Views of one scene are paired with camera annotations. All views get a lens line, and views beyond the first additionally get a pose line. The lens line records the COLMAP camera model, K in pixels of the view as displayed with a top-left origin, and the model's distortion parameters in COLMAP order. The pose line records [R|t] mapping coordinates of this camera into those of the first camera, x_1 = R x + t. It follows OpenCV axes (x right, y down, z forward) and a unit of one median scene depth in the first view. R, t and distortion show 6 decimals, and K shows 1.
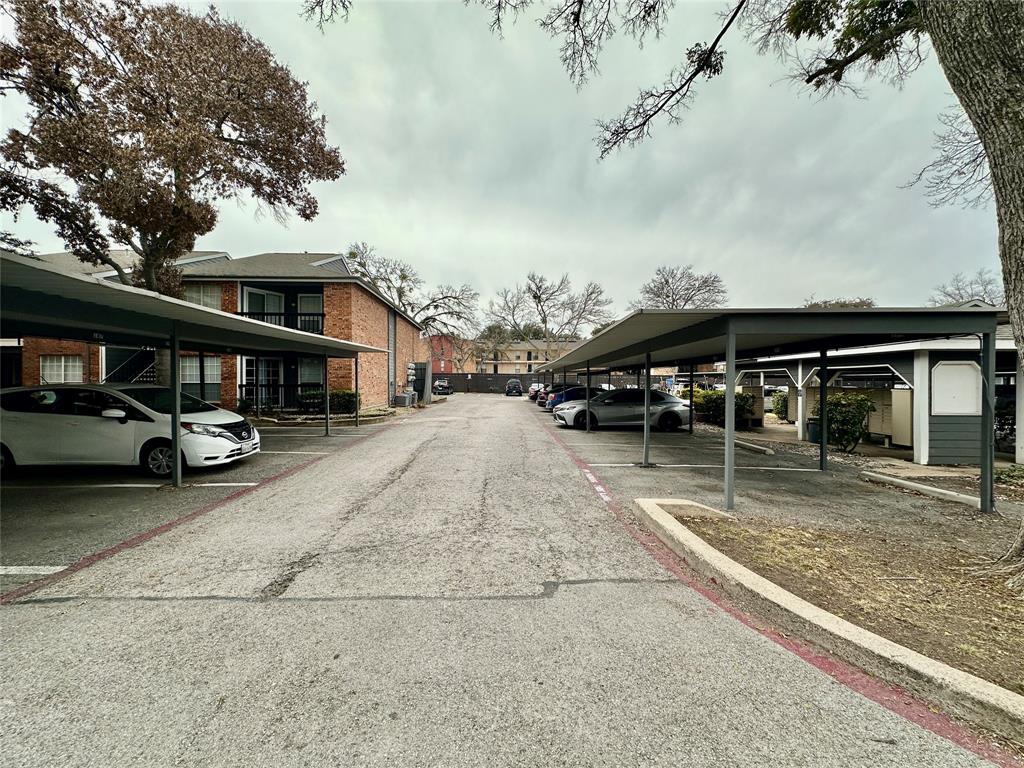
lens RADIAL K [[407.1, 0, 512.0], [0, 407.1, 384.0], [0, 0, 1]] dist [-0.002281, 0.000604]
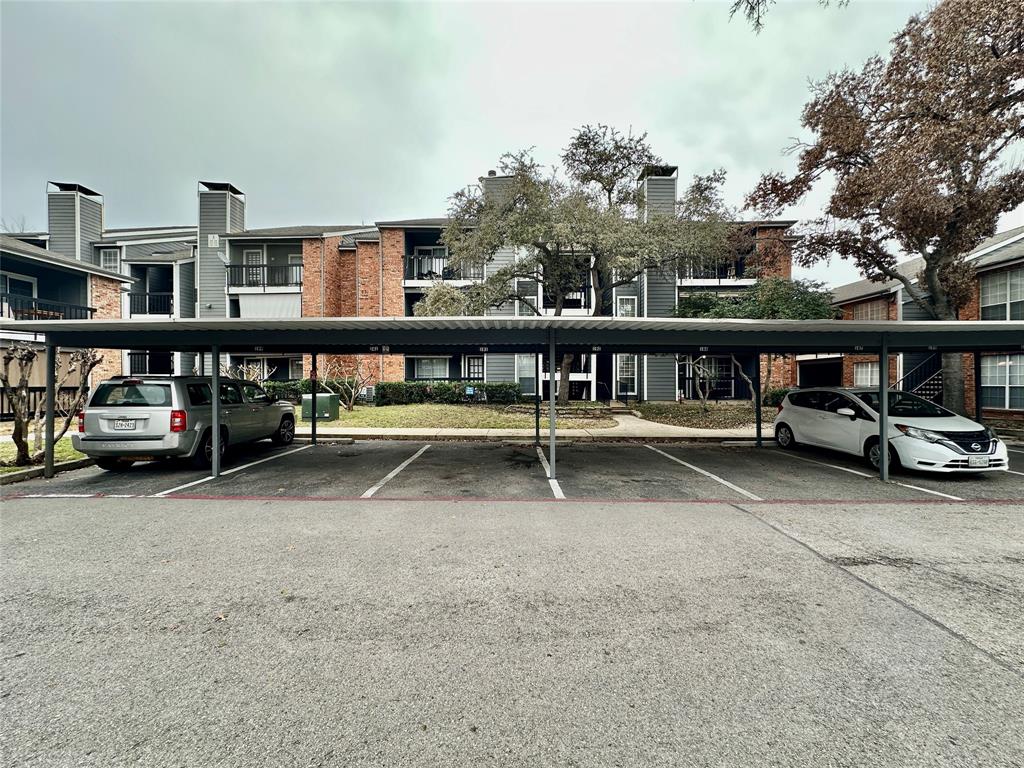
lens RADIAL K [[407.1, 0, 512.0], [0, 407.1, 384.0], [0, 0, 1]] dist [-0.002281, 0.000604]
pose [[-0.048019, 0.002758, -0.998843, 0.305125], [-0.005734, 0.999979, 0.003037, -0.010272], [0.998830, 0.005874, -0.048002, 0.027779]]
